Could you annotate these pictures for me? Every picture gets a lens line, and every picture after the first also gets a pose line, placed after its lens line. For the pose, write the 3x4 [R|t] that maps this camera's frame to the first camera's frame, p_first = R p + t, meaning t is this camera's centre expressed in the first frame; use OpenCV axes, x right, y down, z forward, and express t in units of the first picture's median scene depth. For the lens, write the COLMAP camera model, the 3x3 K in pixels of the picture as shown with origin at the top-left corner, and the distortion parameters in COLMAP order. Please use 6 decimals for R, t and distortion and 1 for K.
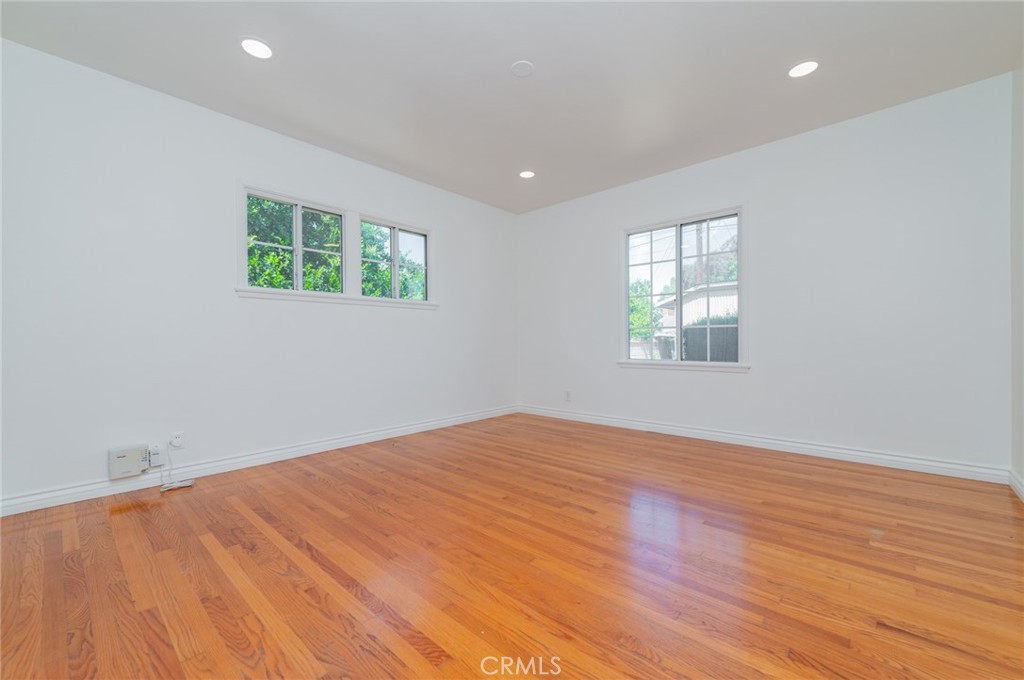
lens RADIAL K [[408.4, 0, 508.8], [0, 408.4, 343.1], [0, 0, 1]] dist [0.003024, 0.000256]
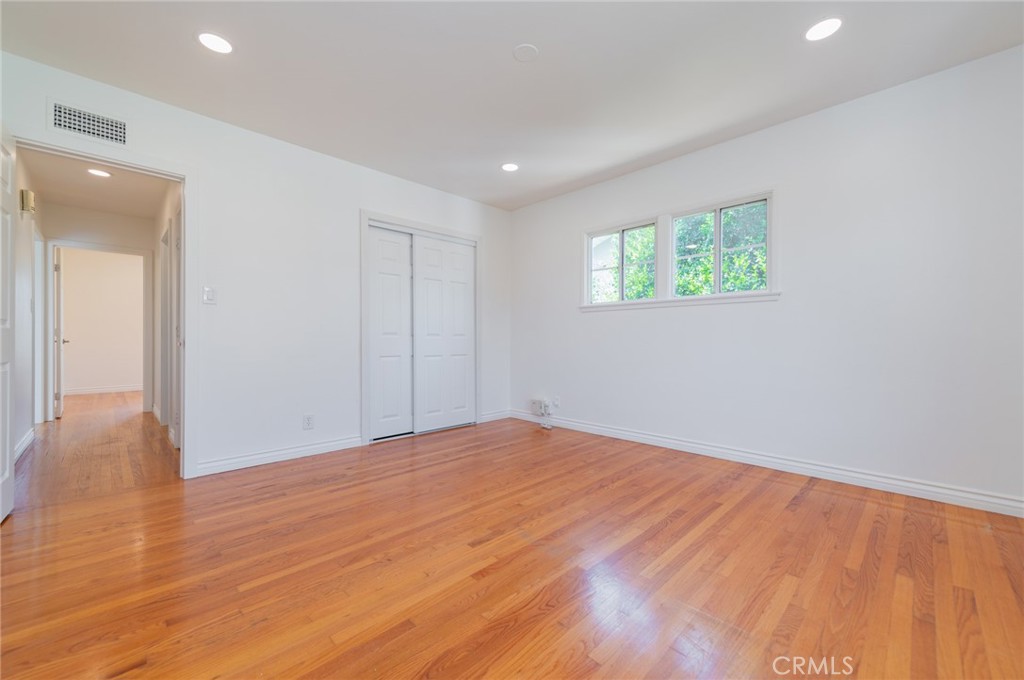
lens RADIAL K [[408.4, 0, 506.5], [0, 408.4, 336.5], [0, 0, 1]] dist [0.003024, 0.000256]
pose [[-0.055609, 0.000117, -0.998453, 0.810386], [-0.008224, 0.999966, 0.000575, -0.022228], [0.998419, 0.008243, -0.055606, 0.847577]]
